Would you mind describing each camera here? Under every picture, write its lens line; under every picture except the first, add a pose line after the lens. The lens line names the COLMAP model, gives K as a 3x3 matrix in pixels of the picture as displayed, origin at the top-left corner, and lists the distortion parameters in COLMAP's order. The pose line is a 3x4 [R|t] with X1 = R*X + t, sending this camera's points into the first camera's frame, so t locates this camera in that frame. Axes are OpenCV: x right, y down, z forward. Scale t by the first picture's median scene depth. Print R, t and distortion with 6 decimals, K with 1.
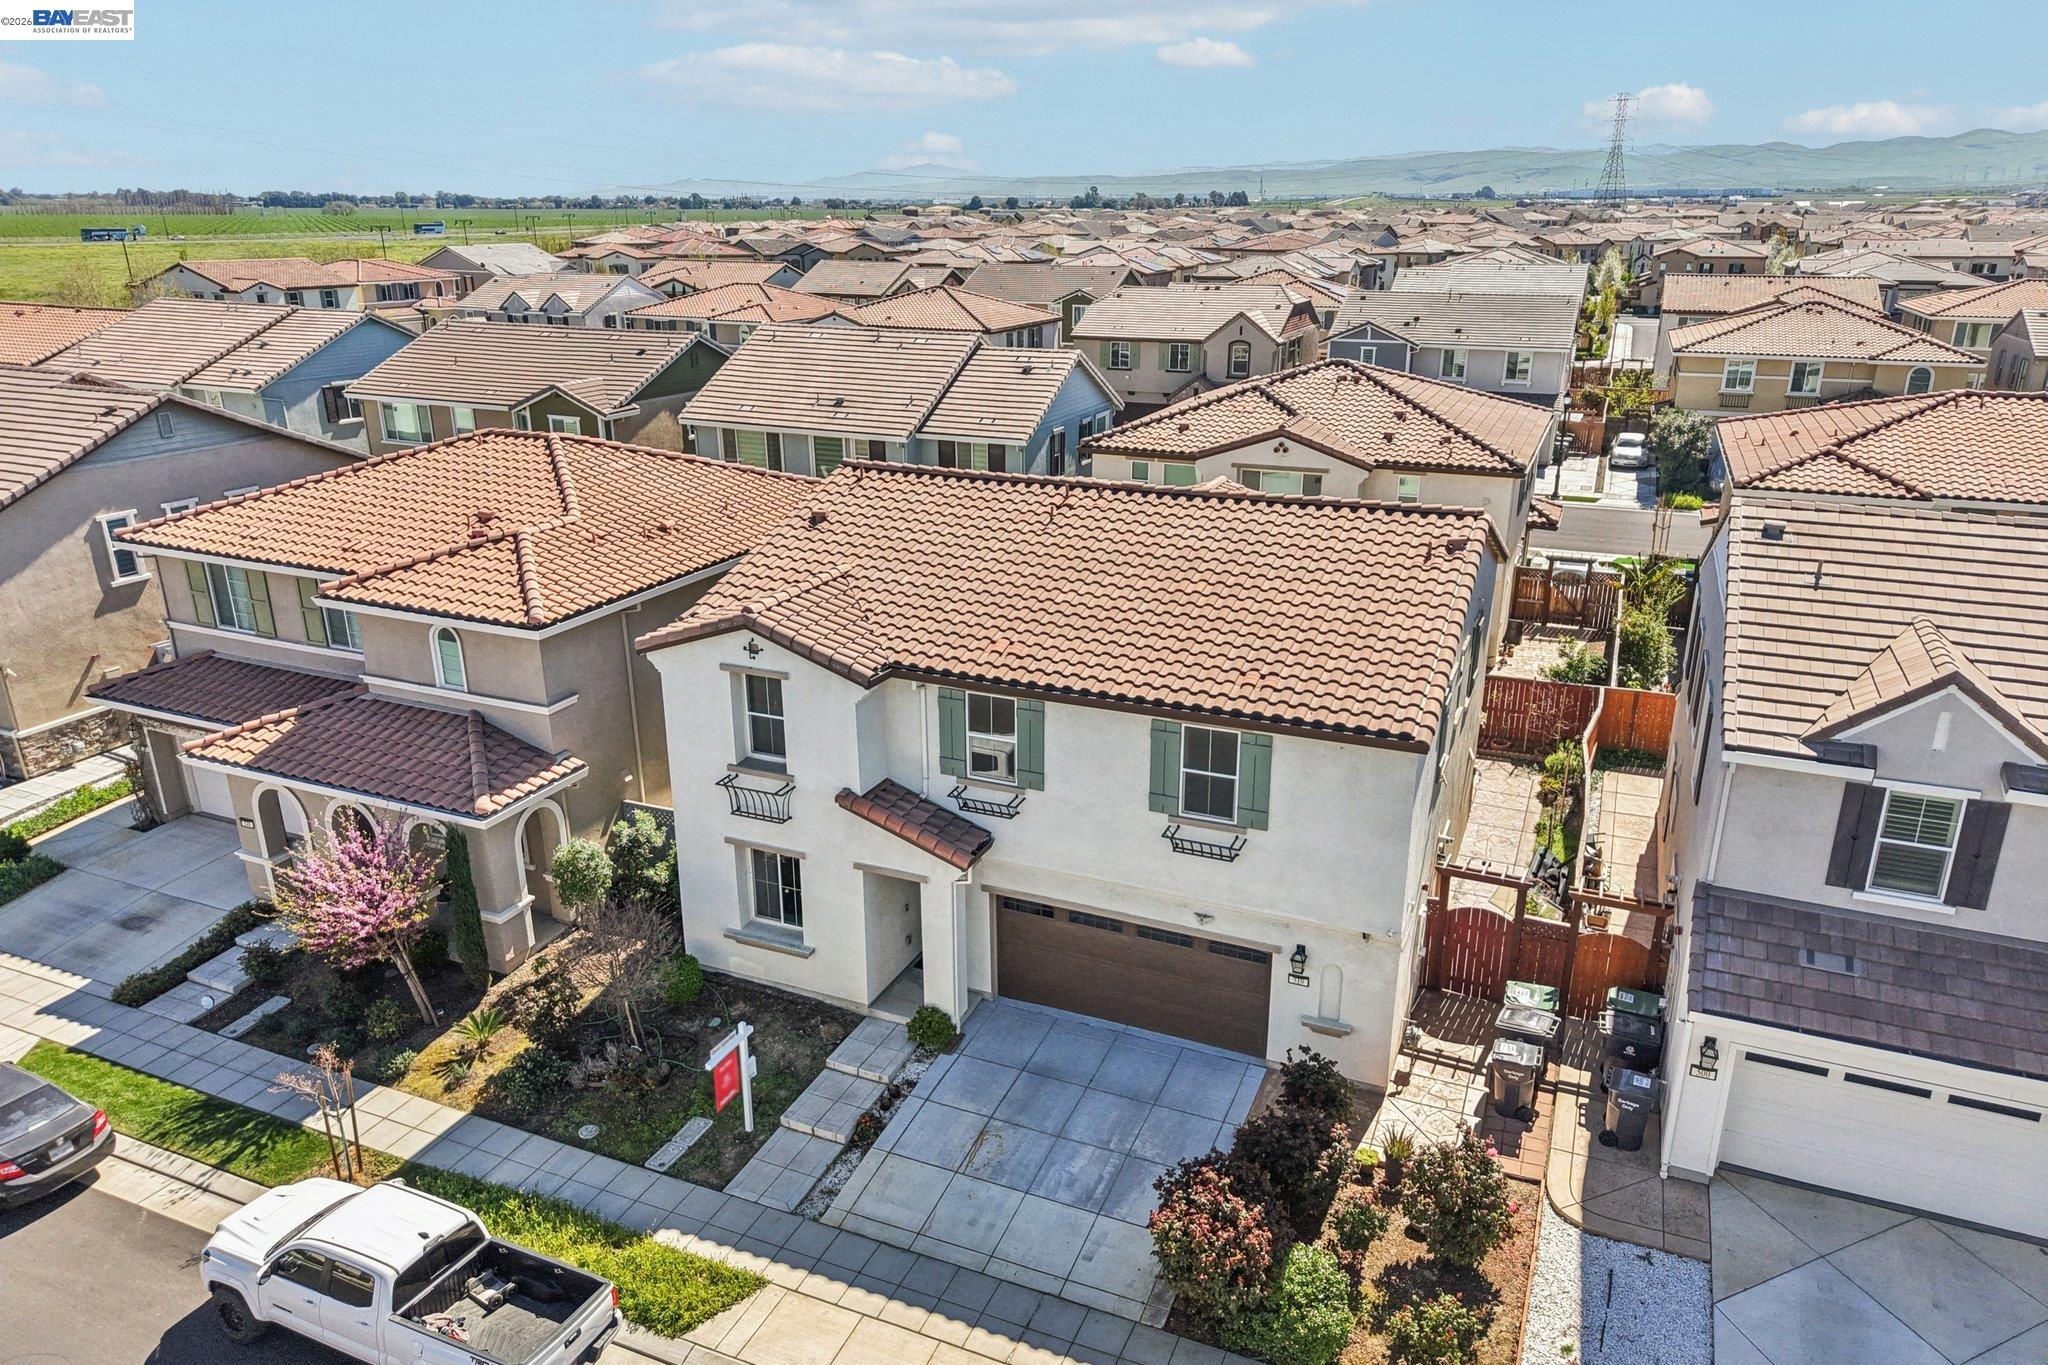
lens RADIAL K [[1368.6, 0, 1024.3], [0, 1368.6, 698.4], [0, 0, 1]] dist [0.026046, -0.022975]
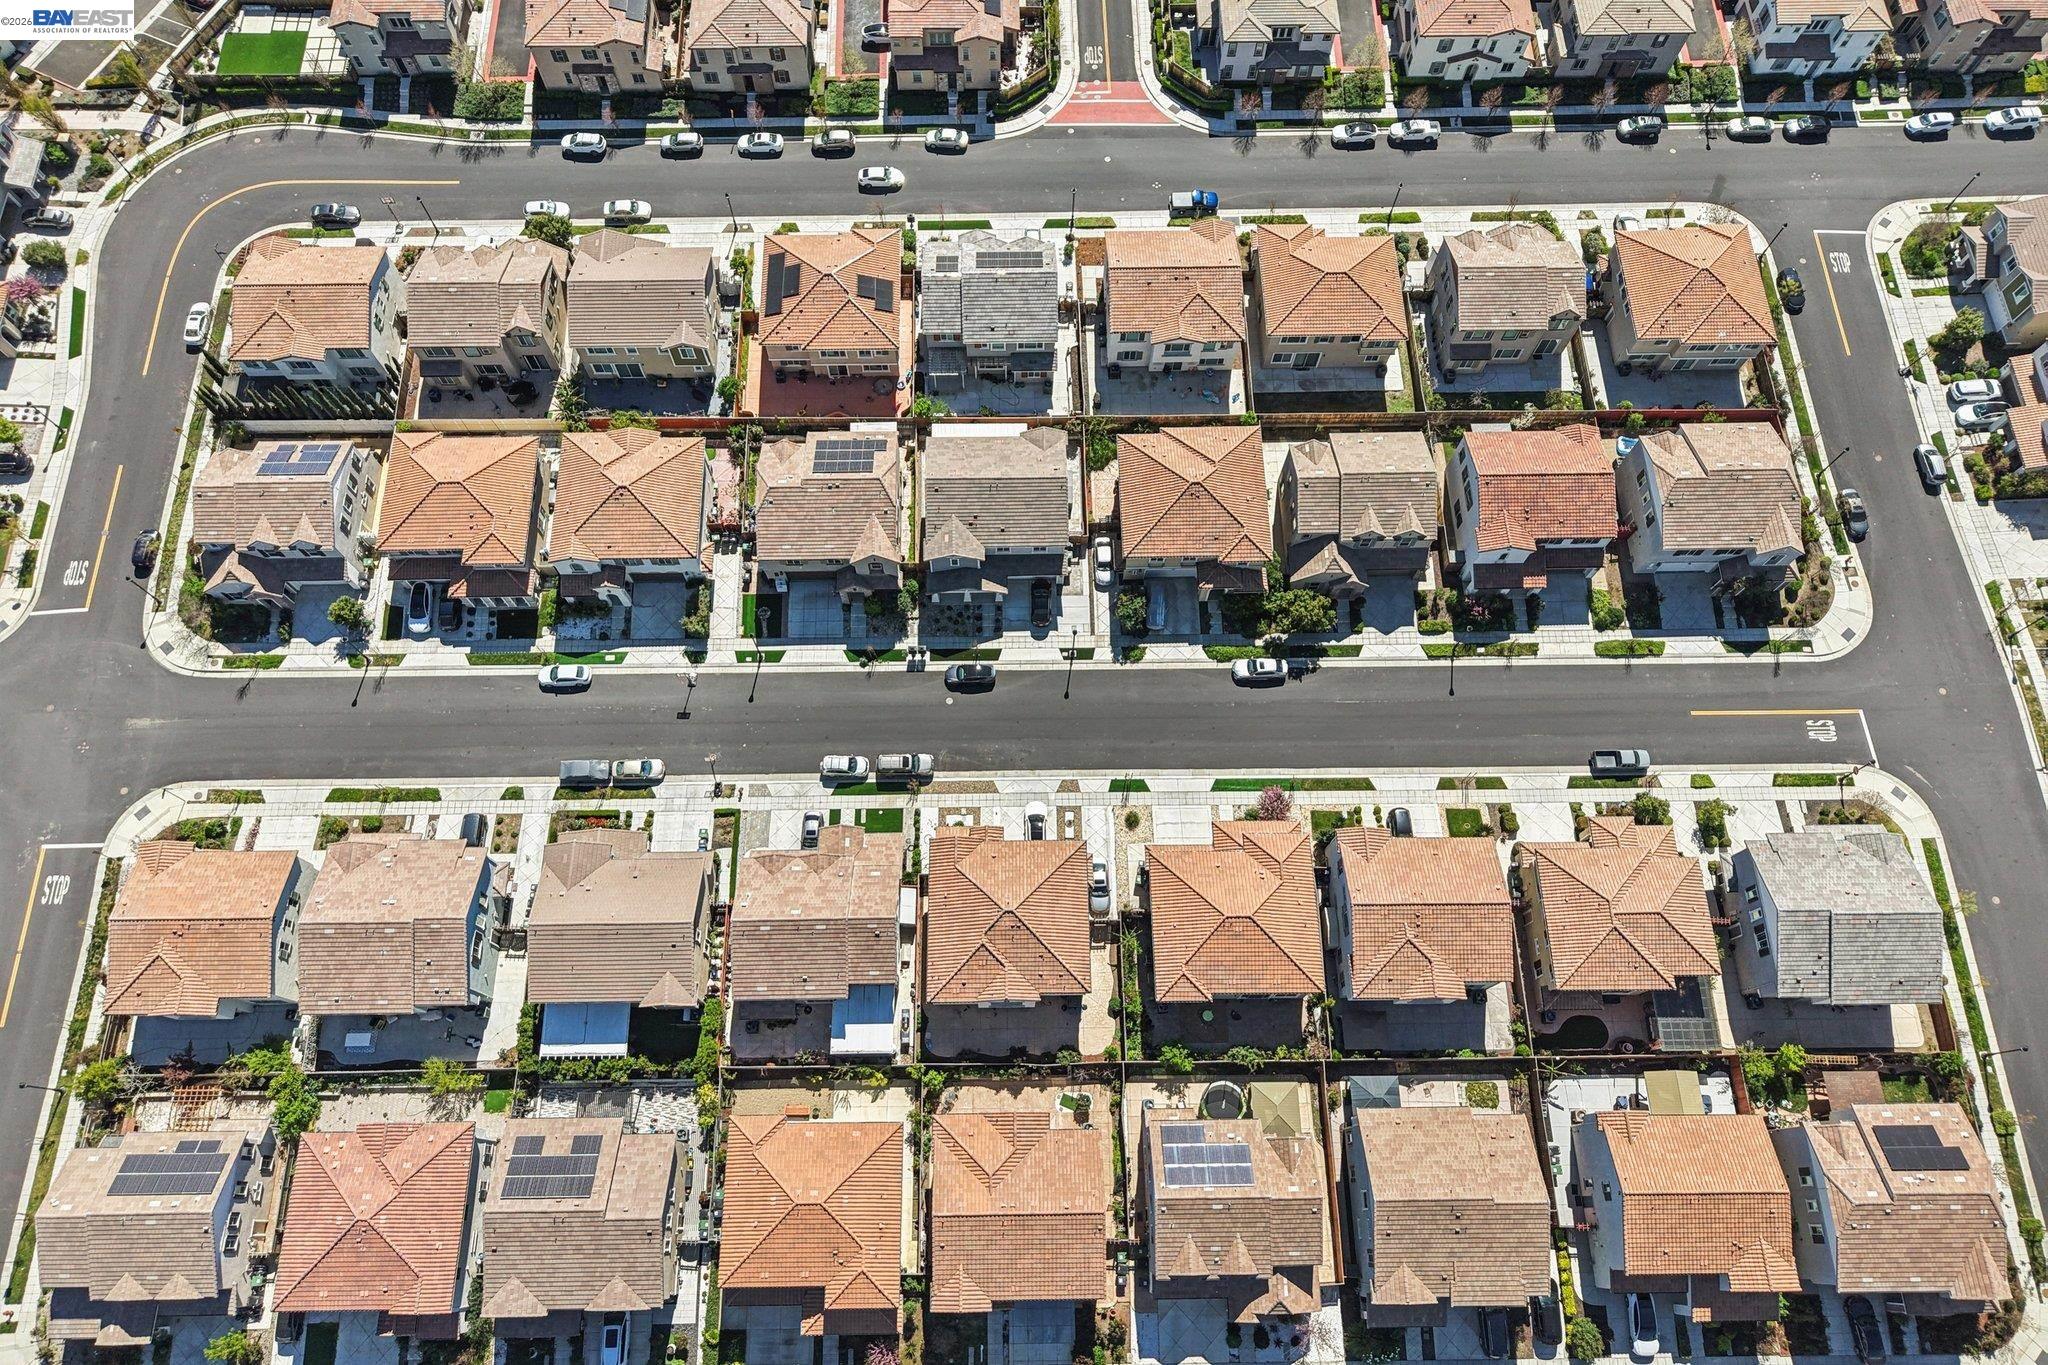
lens RADIAL K [[1368.6, 0, 1024.2], [0, 1368.6, 683.4], [0, 0, 1]] dist [0.026046, -0.022975]
pose [[0.913198, -0.375392, 0.158586, 0.044997], [0.122463, 0.623961, 0.771800, -4.509634], [-0.388679, -0.685386, 0.615772, -0.420264]]
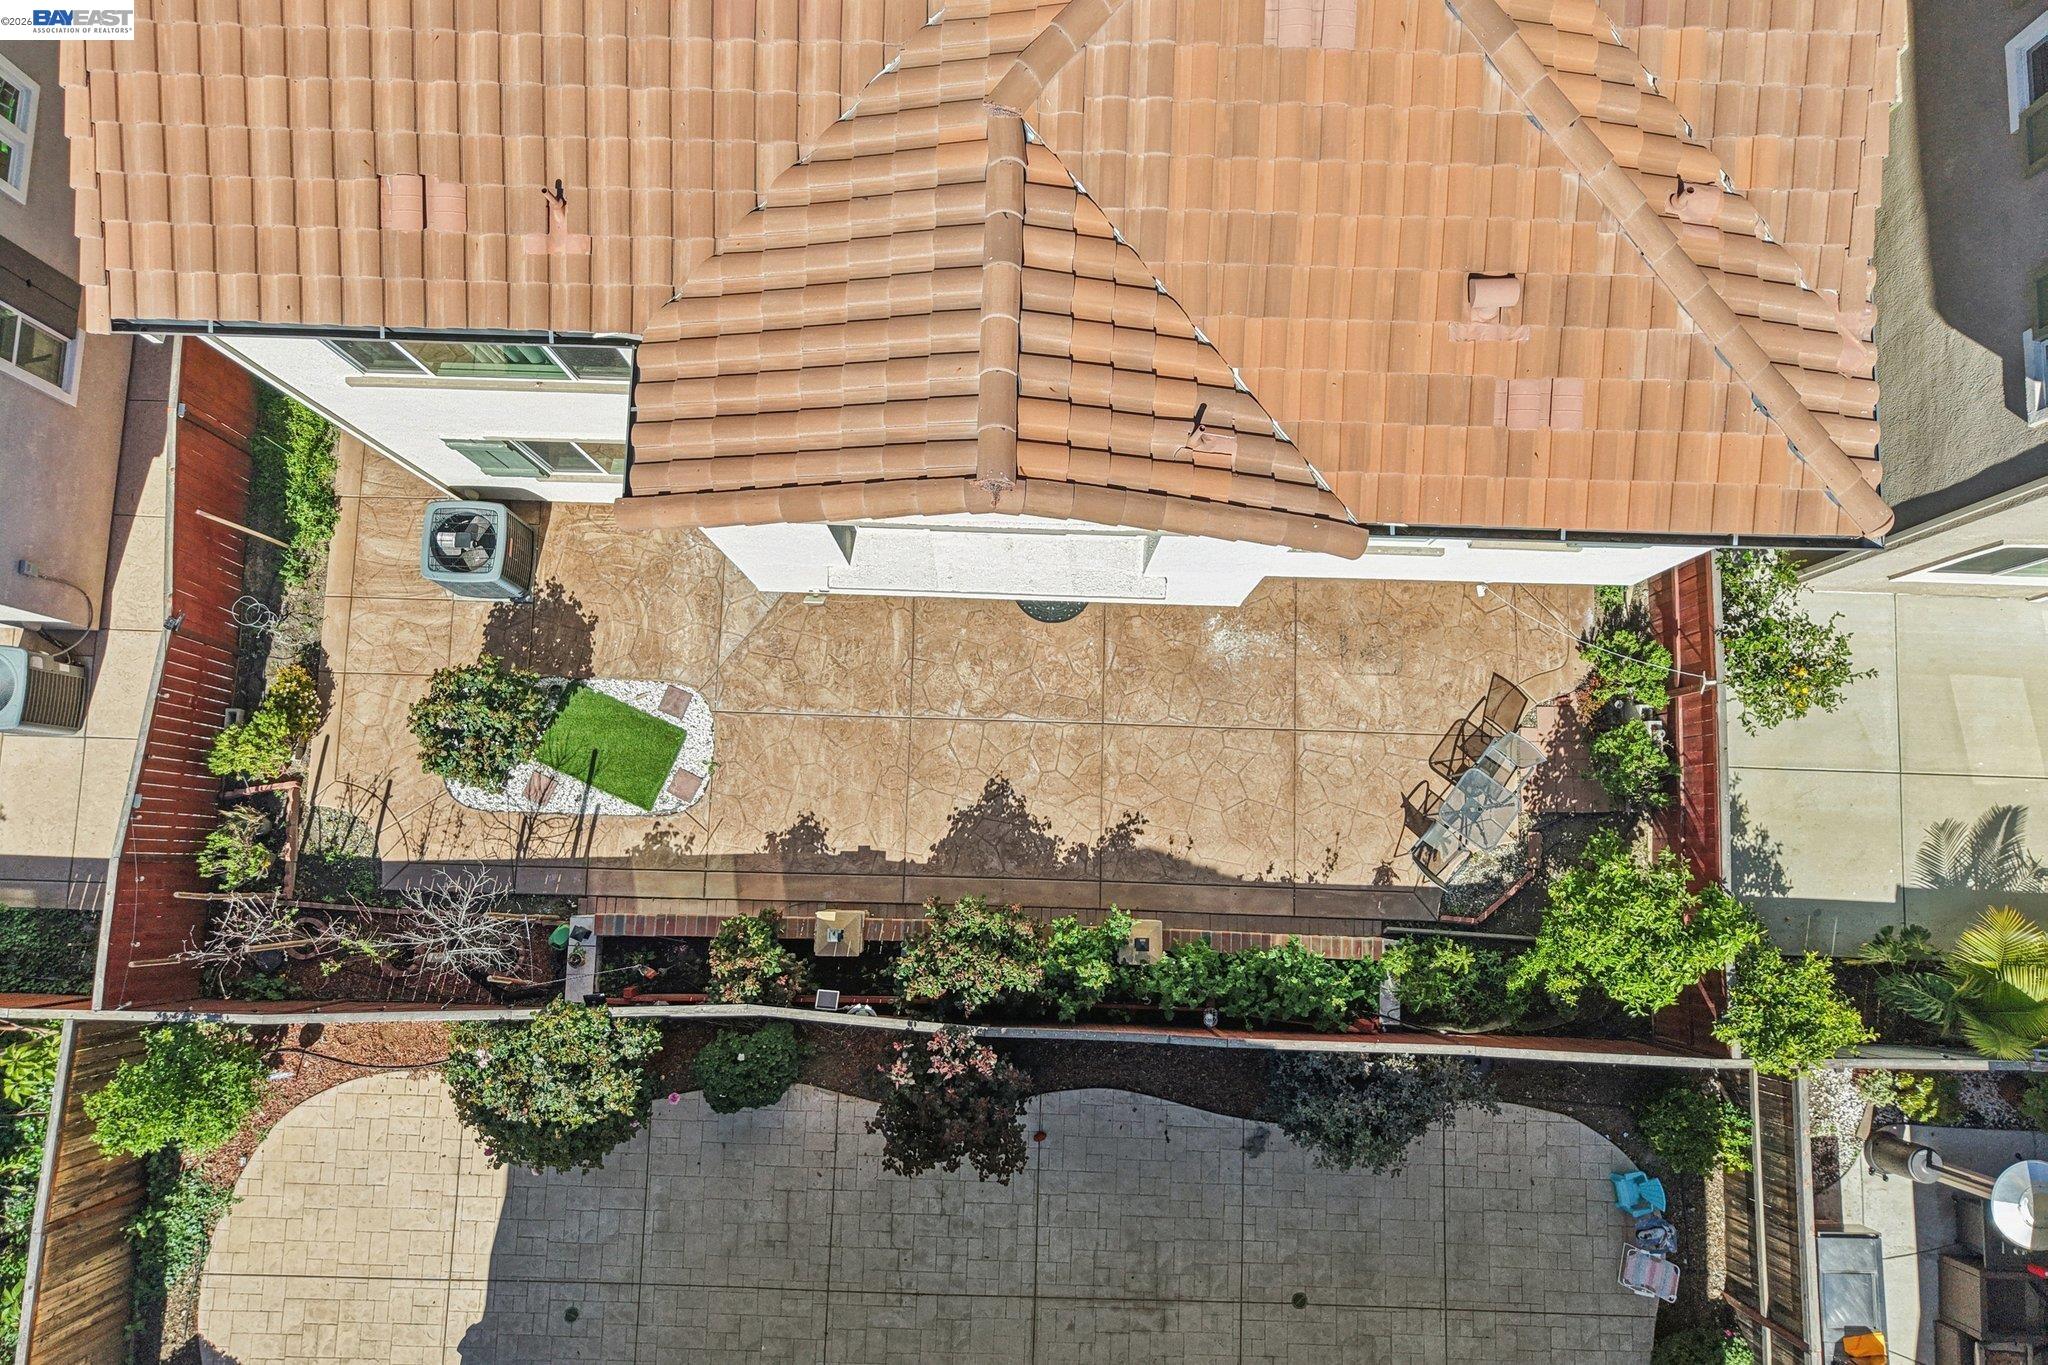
lens RADIAL K [[1368.6, 0, 1032.6], [0, 1368.6, 671.5], [0, 0, 1]] dist [0.026046, -0.022975]
pose [[-0.929237, 0.365246, -0.055793, 0.230148], [-0.129485, -0.180490, 0.975016, -0.594894], [0.346051, 0.913246, 0.215012, 1.341735]]
